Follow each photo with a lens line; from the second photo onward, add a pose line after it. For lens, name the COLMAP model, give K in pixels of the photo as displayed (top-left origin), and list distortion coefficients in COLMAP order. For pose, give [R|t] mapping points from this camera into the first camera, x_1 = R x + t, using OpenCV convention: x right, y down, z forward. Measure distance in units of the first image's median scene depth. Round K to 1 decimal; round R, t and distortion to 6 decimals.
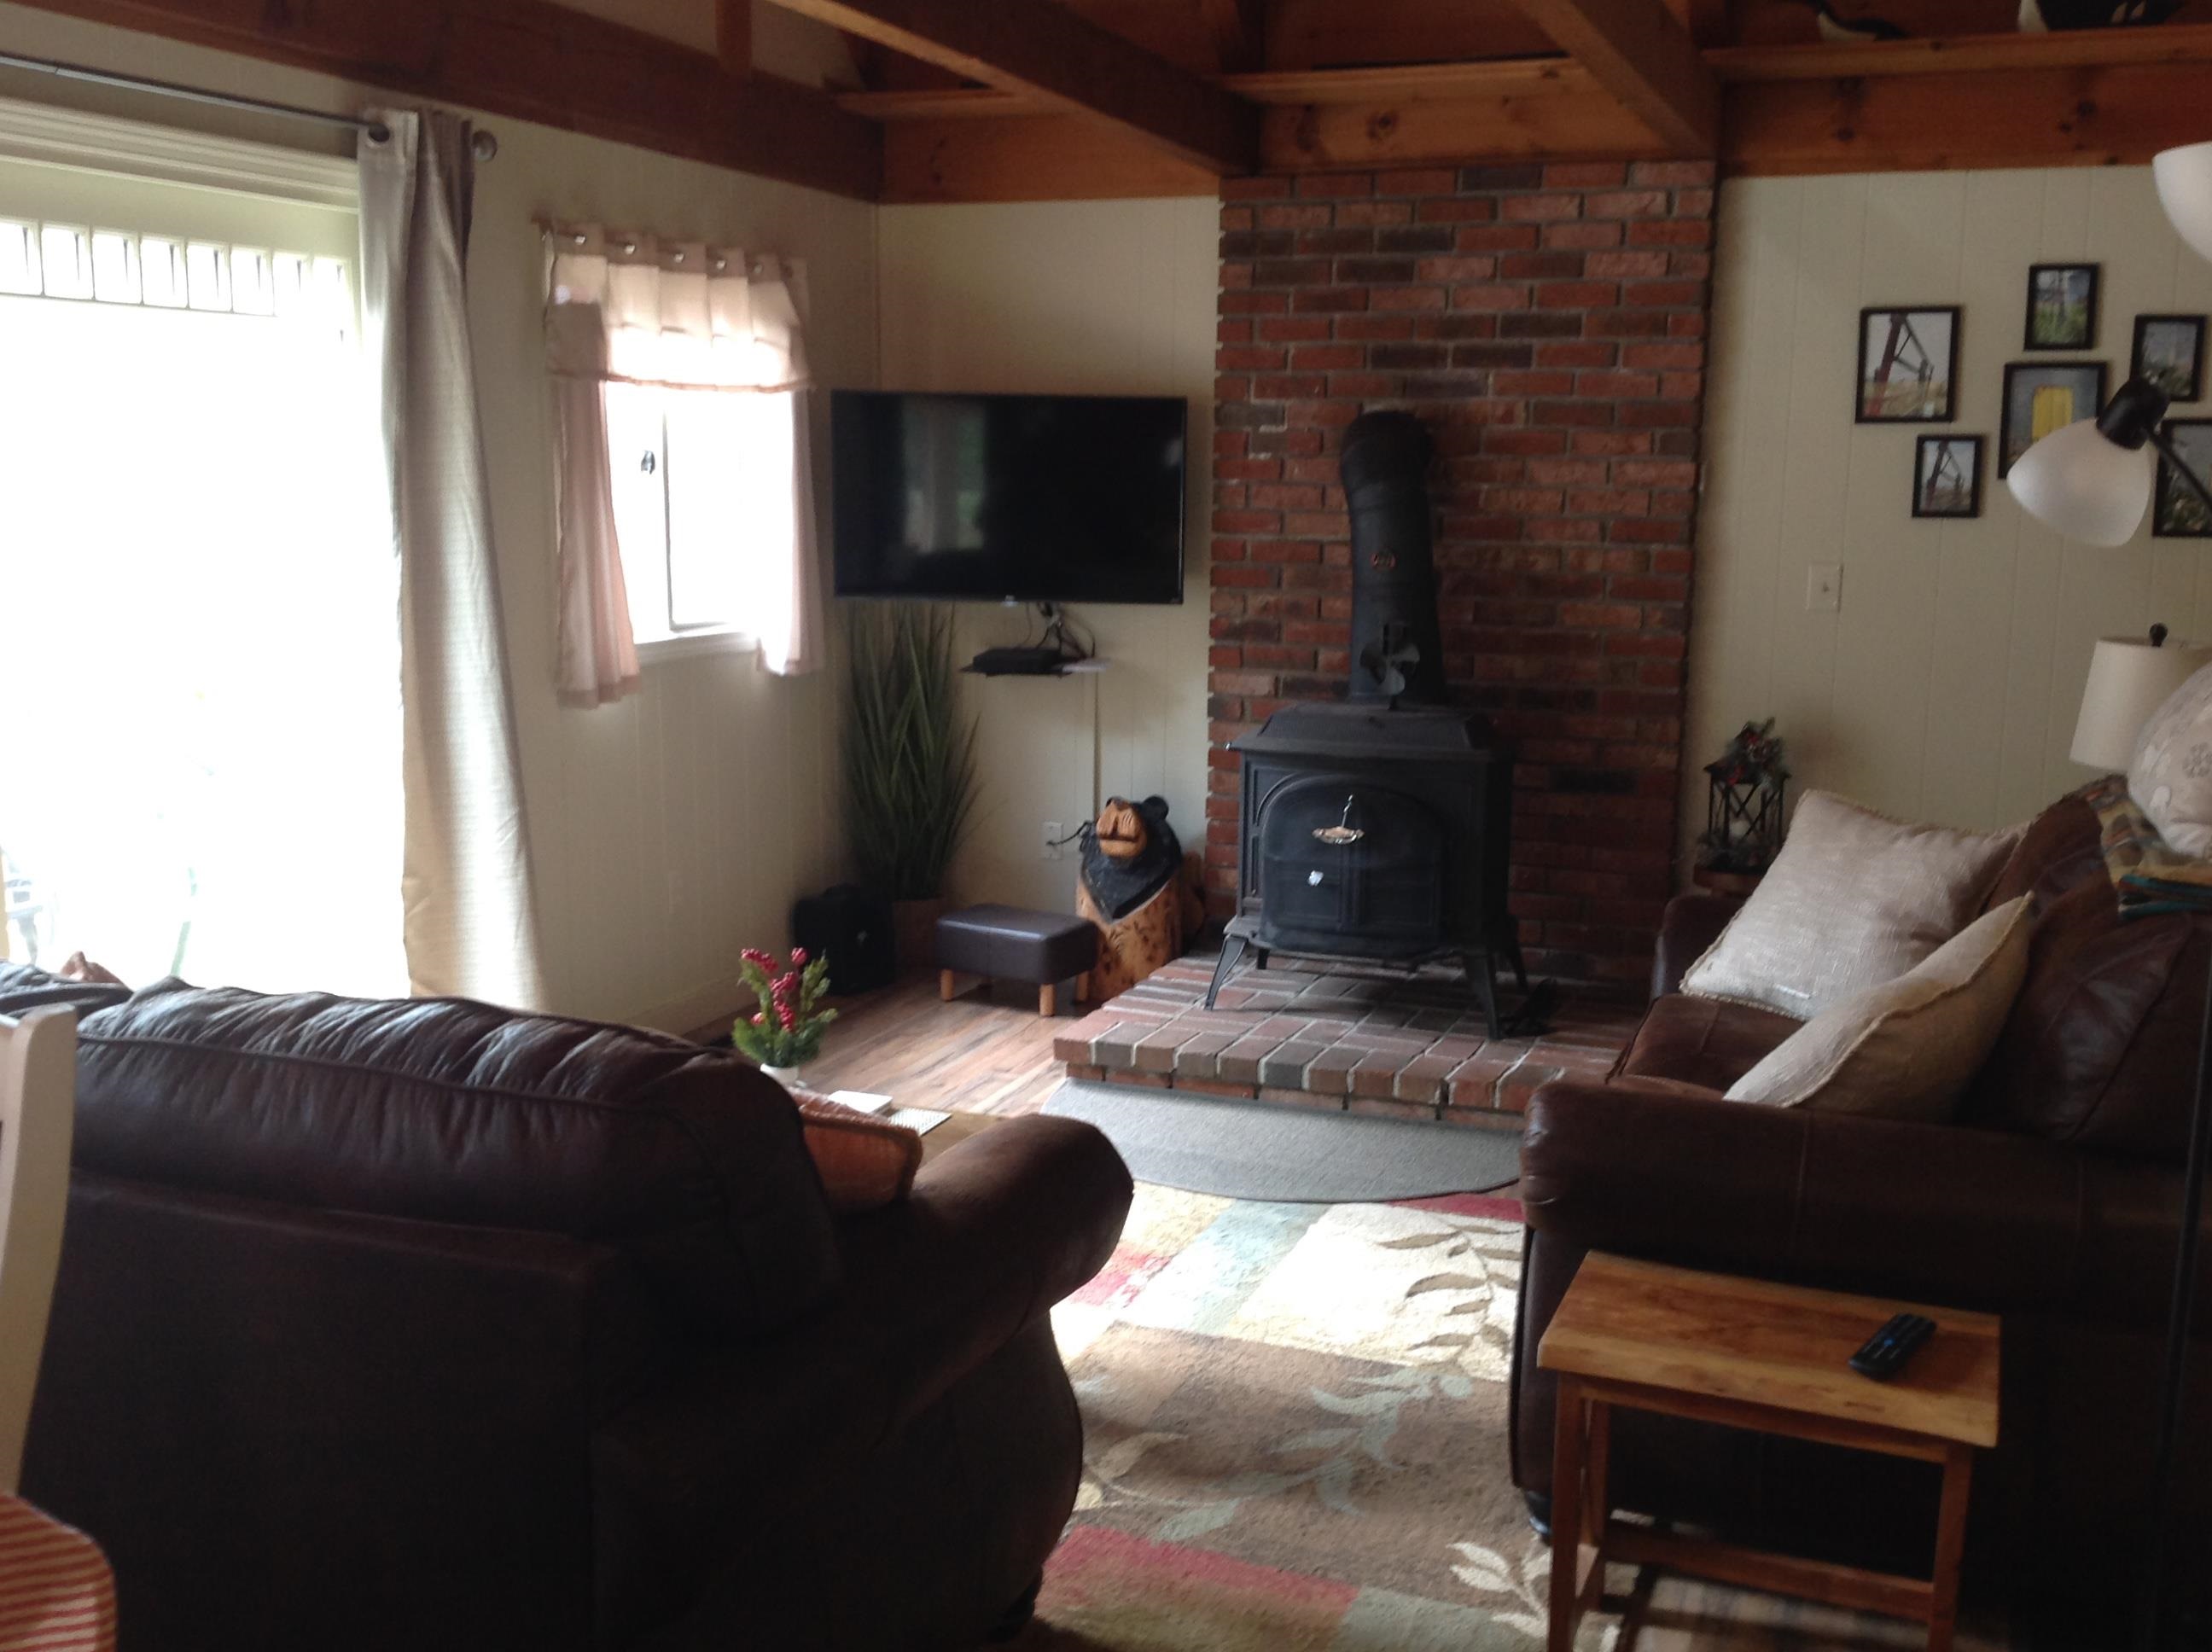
lens RADIAL K [[2156.3, 0, 1106.8], [0, 2156.3, 825.0], [0, 0, 1]] dist [0.029840, 0.000000]
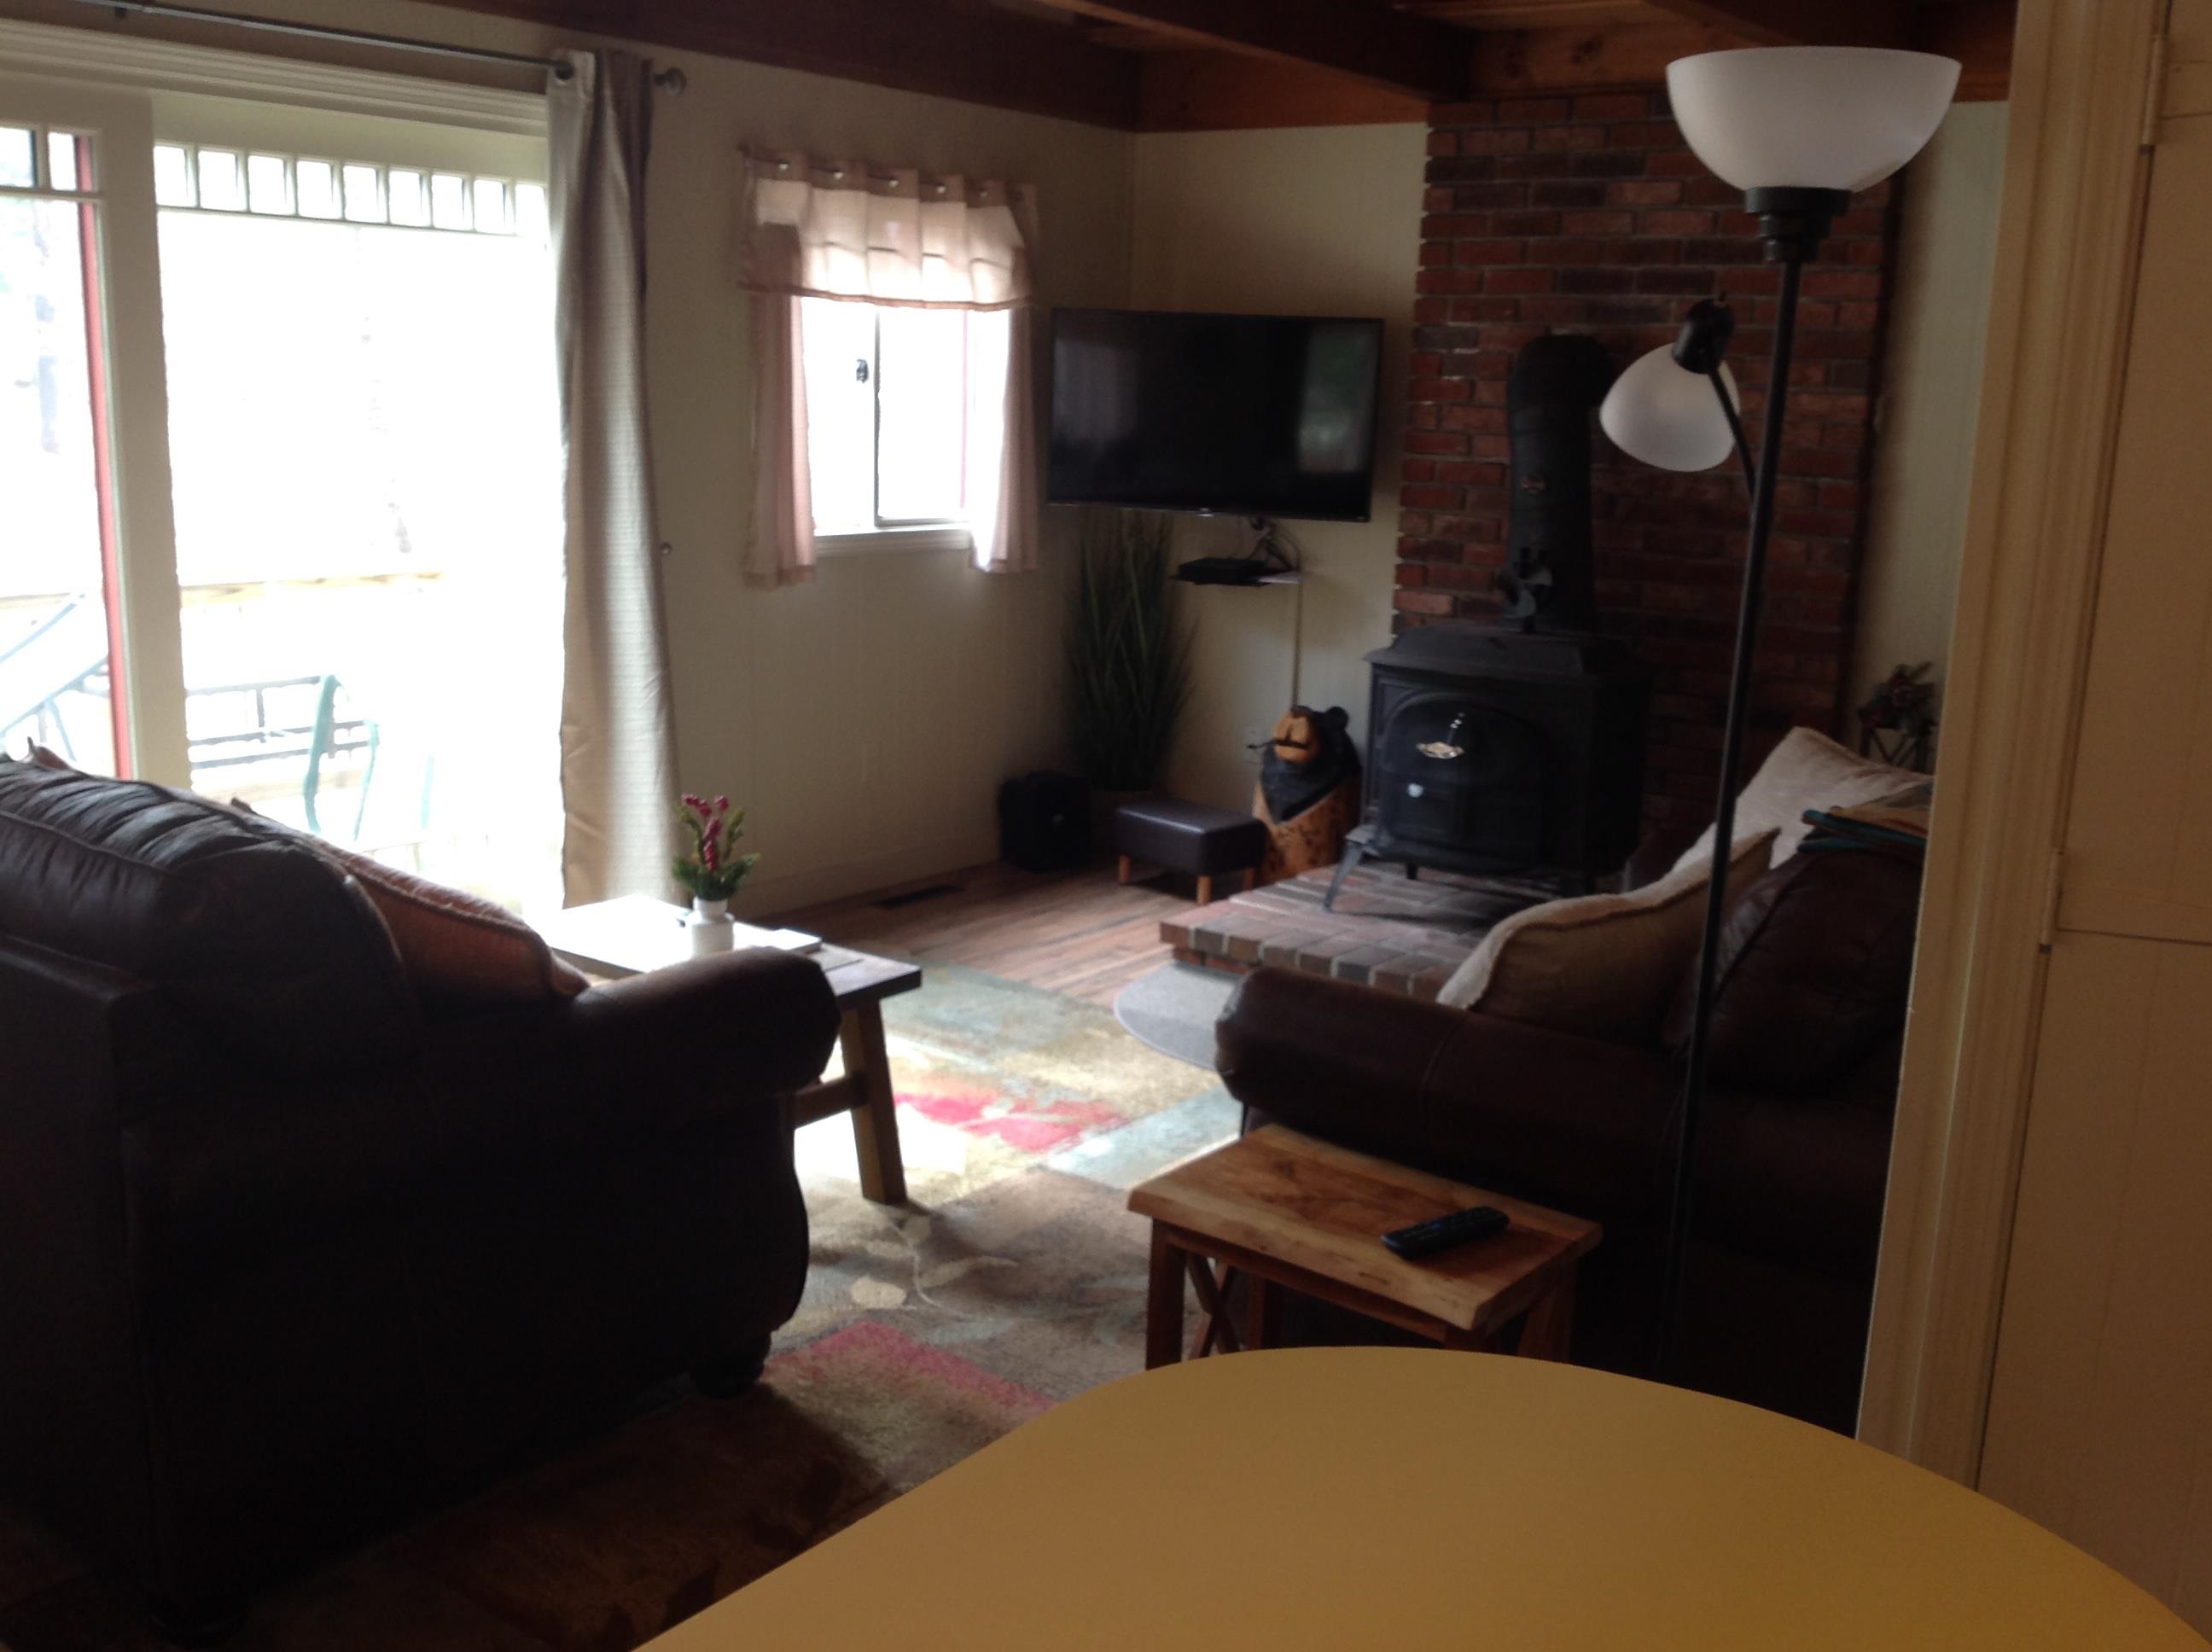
lens RADIAL K [[2091.9, 0, 1104.7], [0, 2091.9, 831.3], [0, 0, 1]] dist [0.018152, 0.000000]
pose [[0.962817, 0.079809, -0.258096, 0.201326], [-0.069072, 0.996337, 0.050420, 0.003785], [0.261175, -0.030718, 0.964803, -0.005325]]
